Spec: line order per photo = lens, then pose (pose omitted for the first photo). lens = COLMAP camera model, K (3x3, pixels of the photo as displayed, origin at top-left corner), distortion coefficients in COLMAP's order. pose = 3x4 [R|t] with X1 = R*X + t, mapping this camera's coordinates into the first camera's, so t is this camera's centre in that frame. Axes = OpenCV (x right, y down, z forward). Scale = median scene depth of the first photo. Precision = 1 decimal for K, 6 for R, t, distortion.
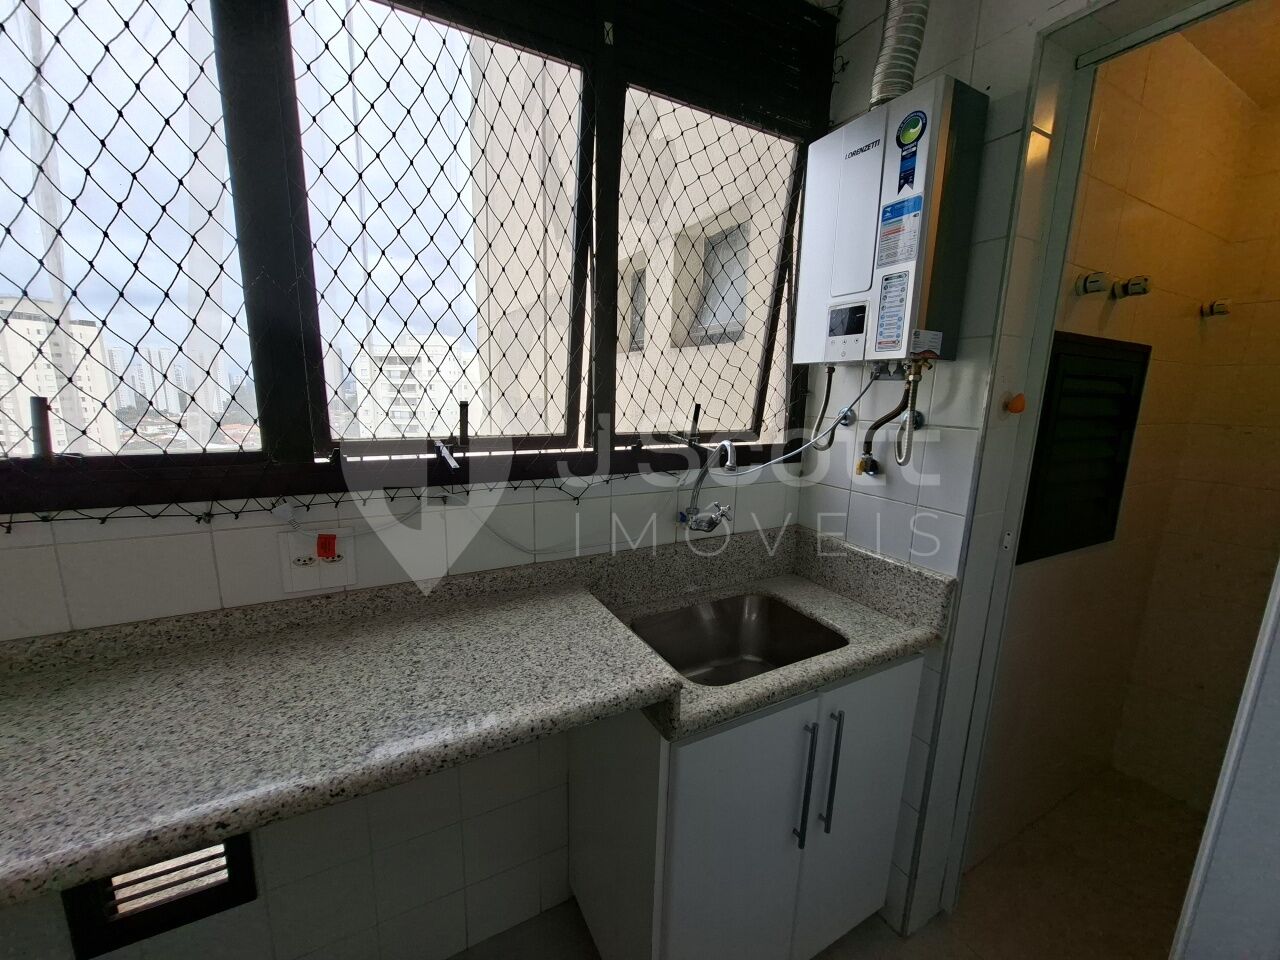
lens RADIAL K [[502.4, 0, 640.7], [0, 502.4, 485.8], [0, 0, 1]] dist [-0.009619, 0.002664]
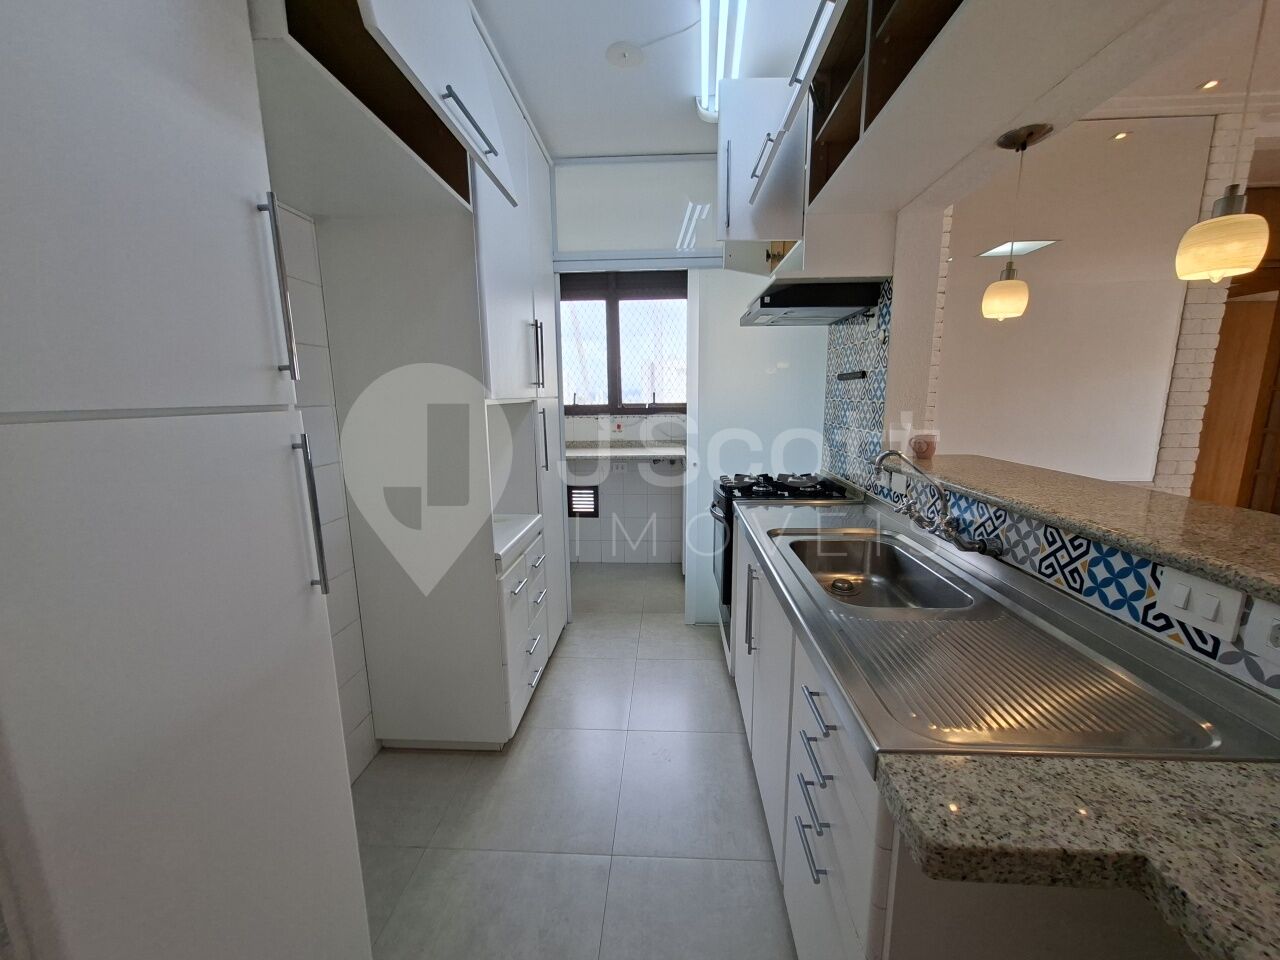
lens RADIAL K [[502.4, 0, 640.8], [0, 502.4, 481.7], [0, 0, 1]] dist [-0.009619, 0.002664]
pose [[0.855285, 0.059444, -0.514736, 1.690029], [-0.067284, 0.997728, 0.003423, 0.537443], [0.513770, 0.031705, 0.857342, -2.454297]]
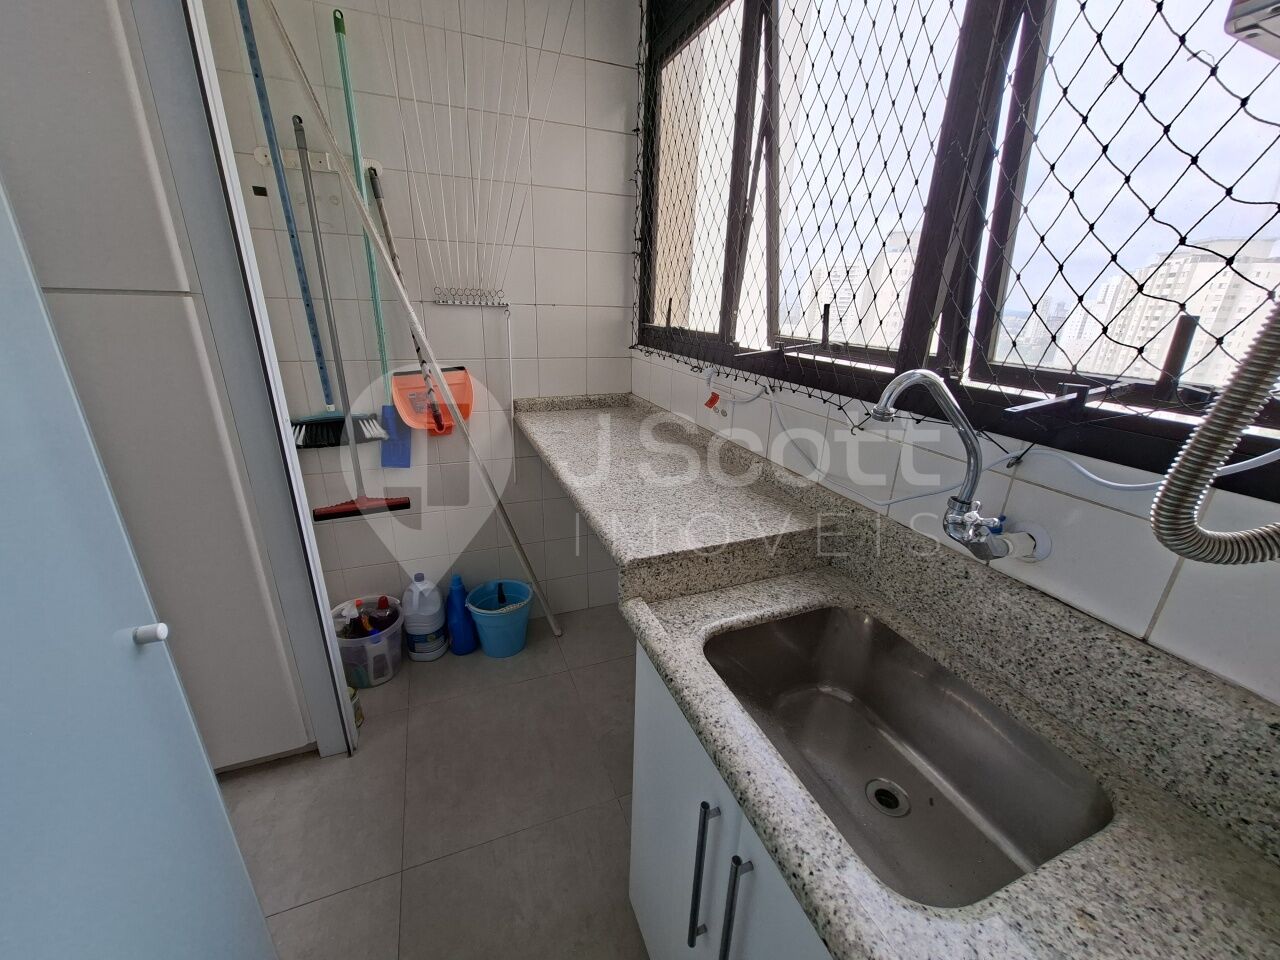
lens RADIAL K [[502.4, 0, 636.4], [0, 502.4, 481.4], [0, 0, 1]] dist [-0.009619, 0.002664]
pose [[-0.112099, 0.315326, -0.942339, 0.880597], [-0.219870, 0.916940, 0.332983, -0.107729], [0.969067, 0.244519, -0.033457, 0.872502]]
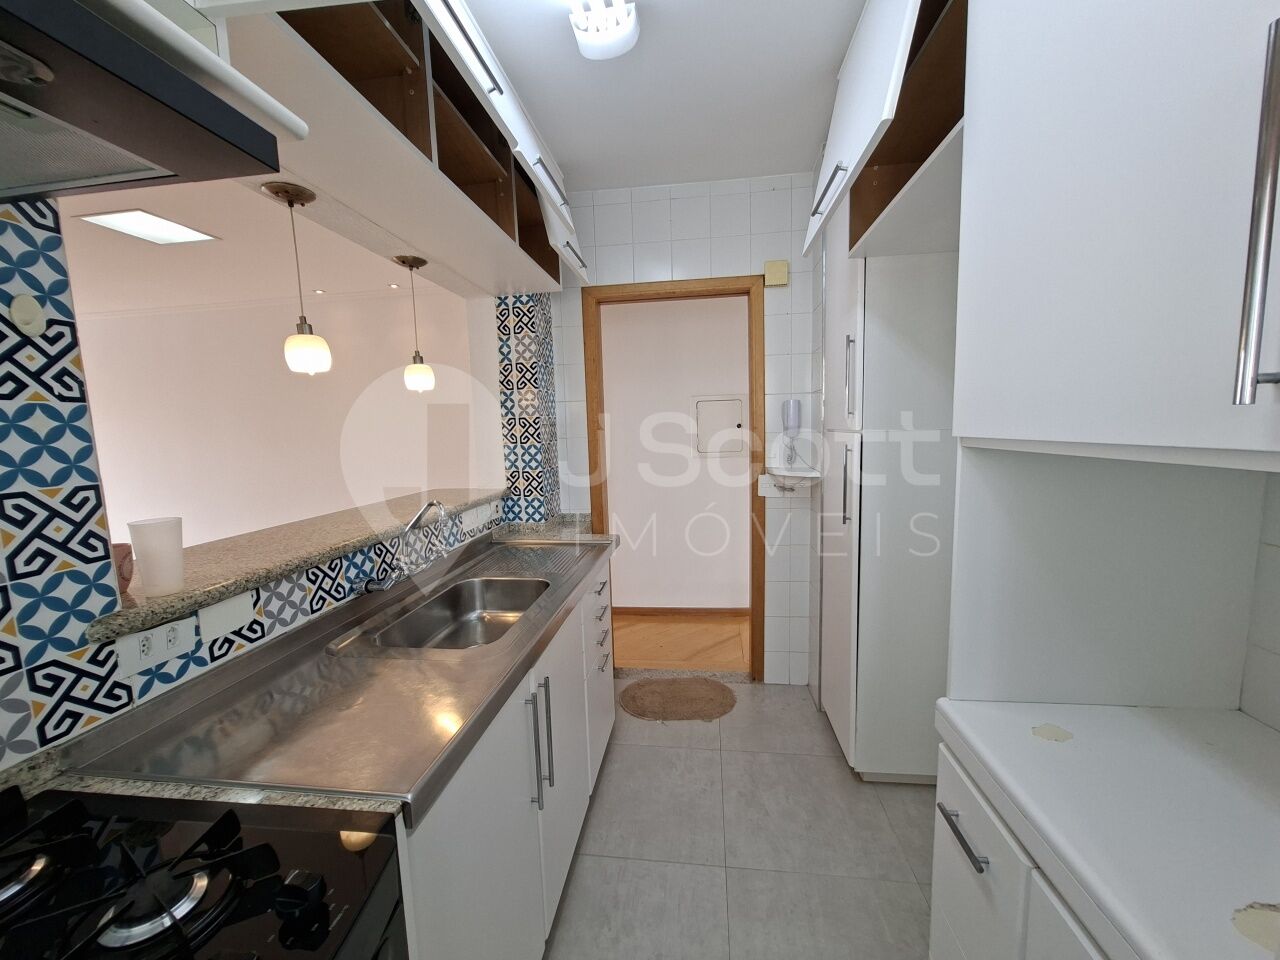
lens RADIAL K [[502.4, 0, 641.4], [0, 502.4, 487.5], [0, 0, 1]] dist [-0.009619, 0.002664]
pose [[-0.811738, -0.079293, 0.578613, 0.511134], [0.108274, 0.953133, 0.282515, 0.118828], [-0.573897, 0.291977, -0.765109, -0.533365]]
